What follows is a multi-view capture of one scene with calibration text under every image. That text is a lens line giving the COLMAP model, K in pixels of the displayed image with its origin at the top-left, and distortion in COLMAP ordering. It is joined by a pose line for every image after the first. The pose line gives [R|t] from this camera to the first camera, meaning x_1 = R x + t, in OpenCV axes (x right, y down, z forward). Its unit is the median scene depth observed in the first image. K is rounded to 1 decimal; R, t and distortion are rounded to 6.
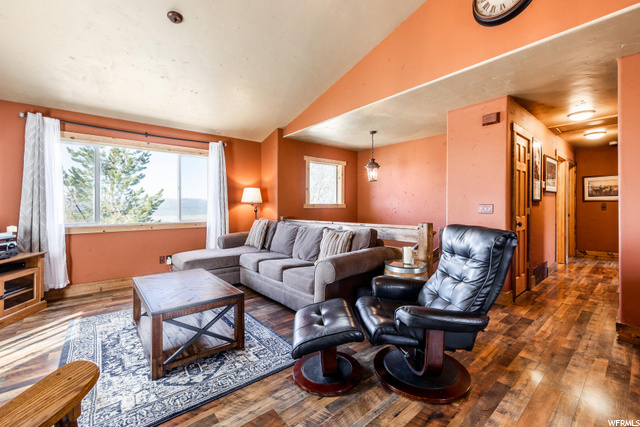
lens RADIAL K [[274.4, 0, 318.0], [0, 274.4, 207.1], [0, 0, 1]] dist [0.006800, -0.000007]
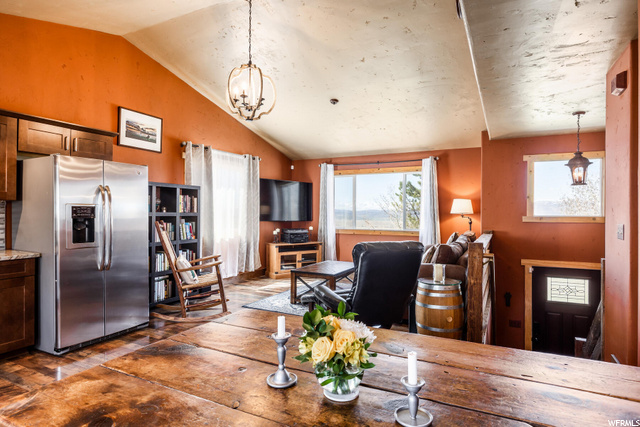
lens RADIAL K [[361.2, 0, 319.9], [0, 361.2, 210.1], [0, 0, 1]] dist [-0.004277, -0.002987]
pose [[0.387582, -0.000364, -0.921835, 0.896037], [-0.008206, 0.999959, -0.003845, -0.026434], [0.921799, 0.009055, 0.387563, 0.069357]]
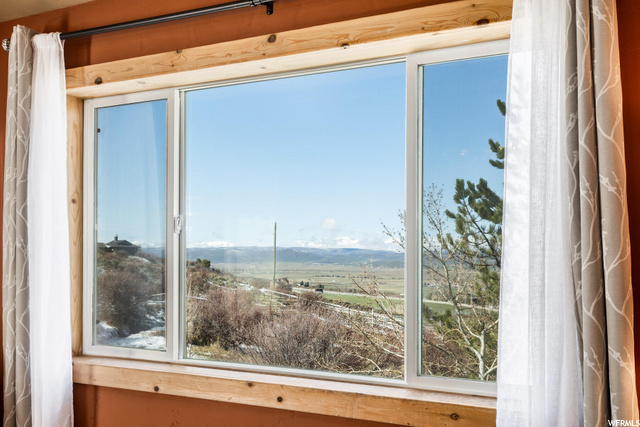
lens RADIAL K [[611.1, 0, 361.1], [0, 611.1, 247.2], [0, 0, 1]] dist [-0.002598, 0.000000]
pose [[0.413979, -0.005061, -0.910272, -0.117387], [-0.008188, 0.999923, -0.009283, -0.051046], [0.910249, 0.011296, 0.413906, 0.880111]]
